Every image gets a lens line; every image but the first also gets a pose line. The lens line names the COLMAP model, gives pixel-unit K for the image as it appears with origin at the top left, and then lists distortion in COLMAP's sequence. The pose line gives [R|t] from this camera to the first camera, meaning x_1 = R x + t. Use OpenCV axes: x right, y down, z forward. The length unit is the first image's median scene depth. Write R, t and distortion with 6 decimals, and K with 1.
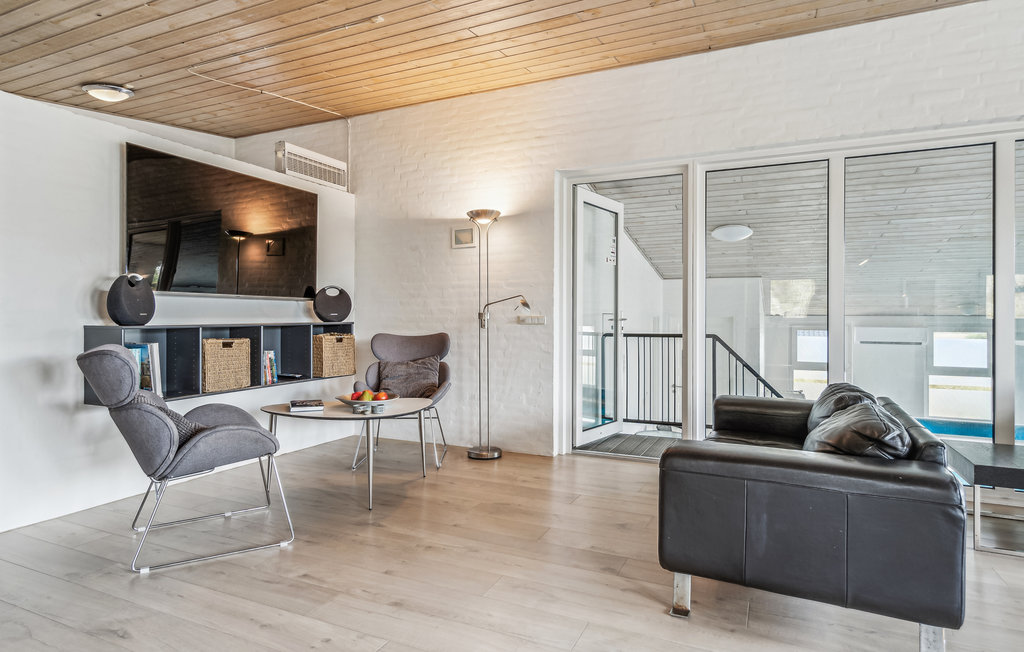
lens RADIAL K [[573.8, 0, 515.4], [0, 573.8, 313.5], [0, 0, 1]] dist [0.005437, -0.001628]
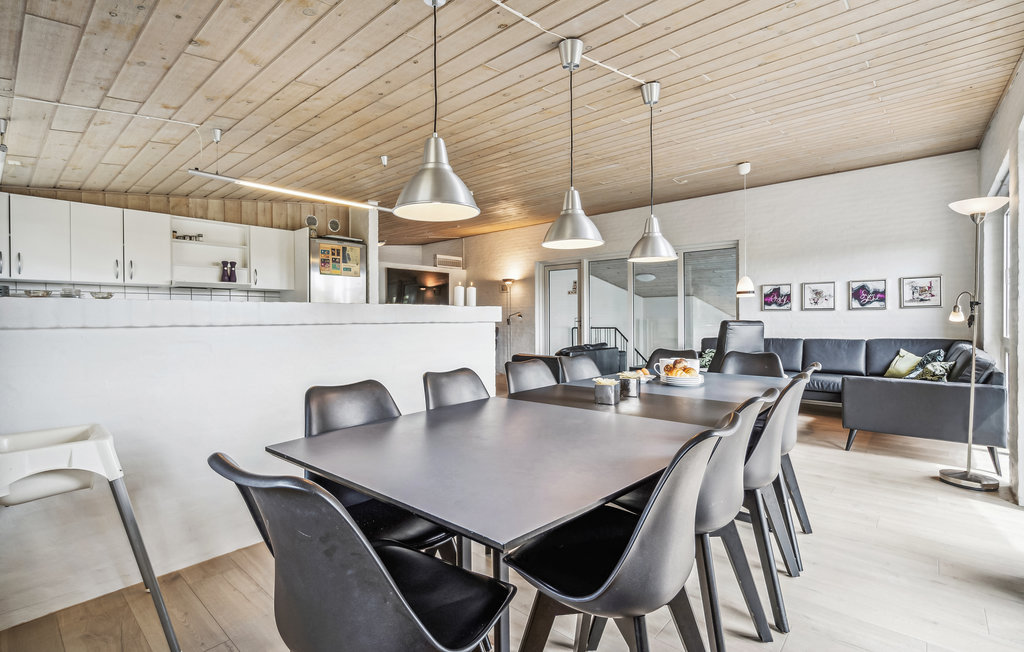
lens RADIAL K [[473.9, 0, 514.6], [0, 473.9, 324.3], [0, 0, 1]] dist [-0.028001, -0.000396]
pose [[0.958263, -0.005818, -0.285828, 0.566151], [0.011839, 0.999743, 0.019340, -0.017552], [0.285642, -0.021916, 0.958086, -0.997438]]
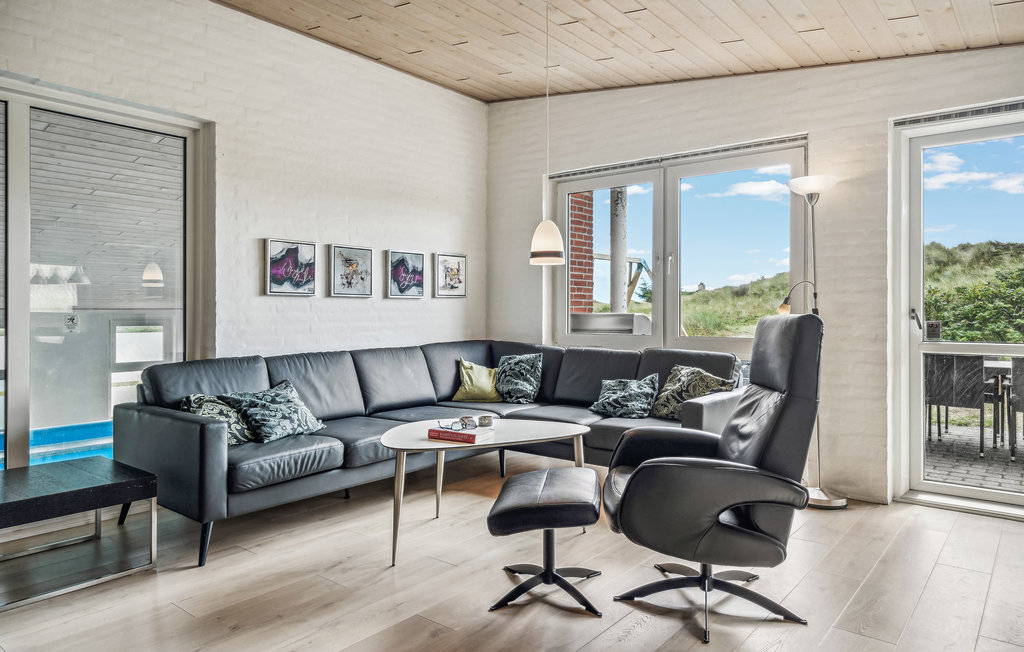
lens RADIAL K [[668.1, 0, 503.9], [0, 668.1, 310.8], [0, 0, 1]] dist [0.018657, 0.005711]
pose [[0.241716, -0.002019, 0.970345, 0.057290], [-0.007890, 0.999961, 0.004046, -0.006624], [-0.970315, -0.008634, 0.241690, 0.065484]]
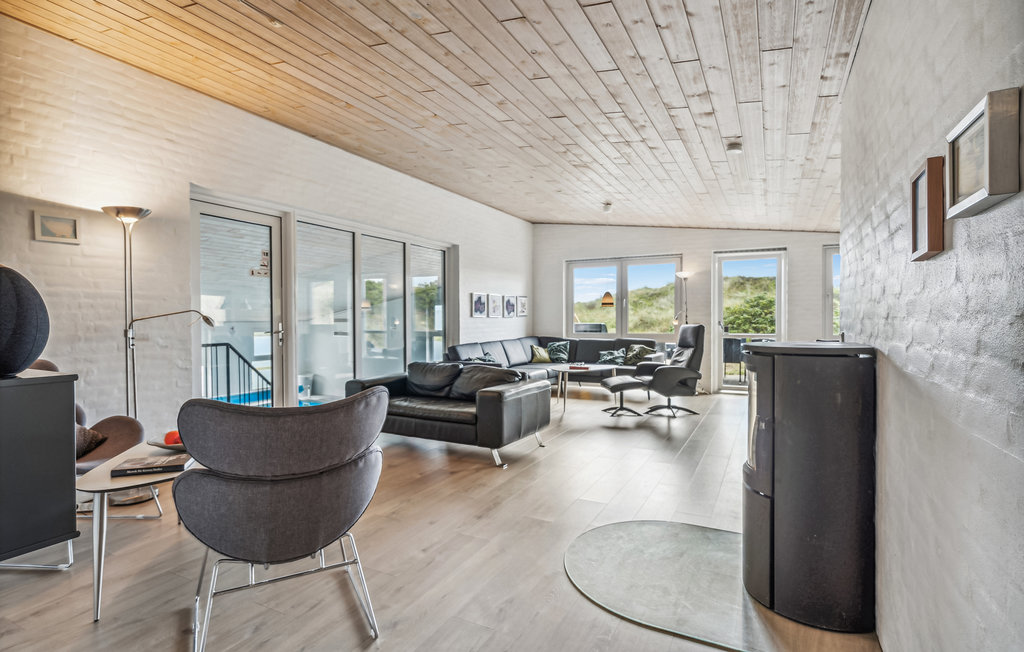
lens RADIAL K [[497.8, 0, 507.4], [0, 497.8, 325.3], [0, 0, 1]] dist [-0.001020, -0.000672]
pose [[0.054985, -0.015010, 0.998374, -0.748661], [-0.002680, 0.999881, 0.015180, -0.019816], [-0.998484, -0.003511, 0.054938, 0.409705]]
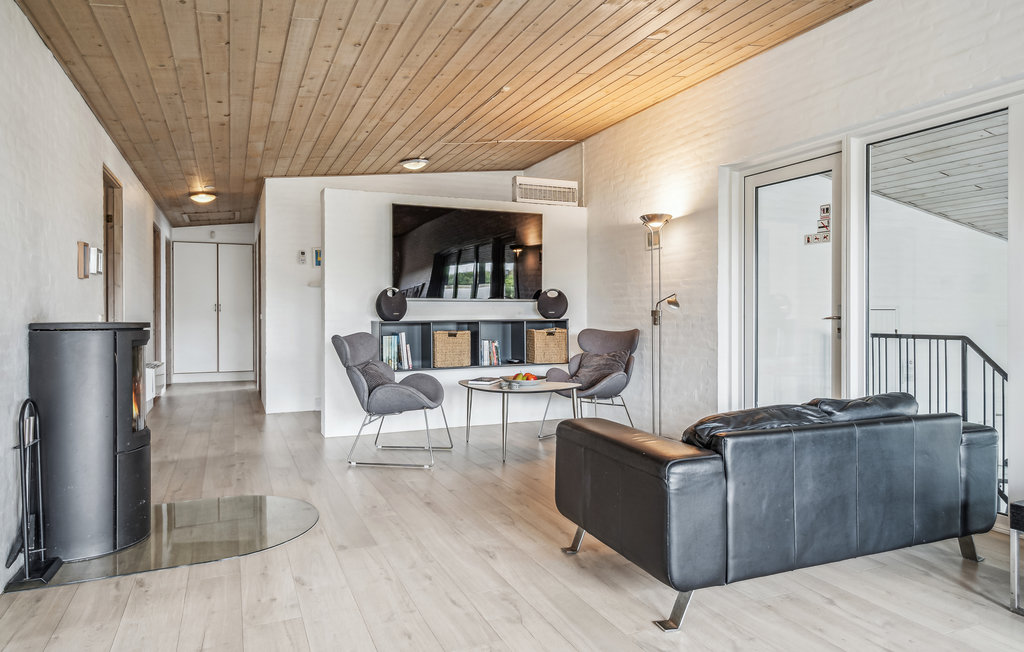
lens RADIAL K [[636.8, 0, 509.8], [0, 636.8, 306.6], [0, 0, 1]] dist [0.007808, -0.001859]
pose [[0.749753, -0.009415, -0.661651, 0.521416], [0.007180, 0.999956, -0.006093, -0.003142], [0.661679, -0.000183, 0.749787, -0.063353]]
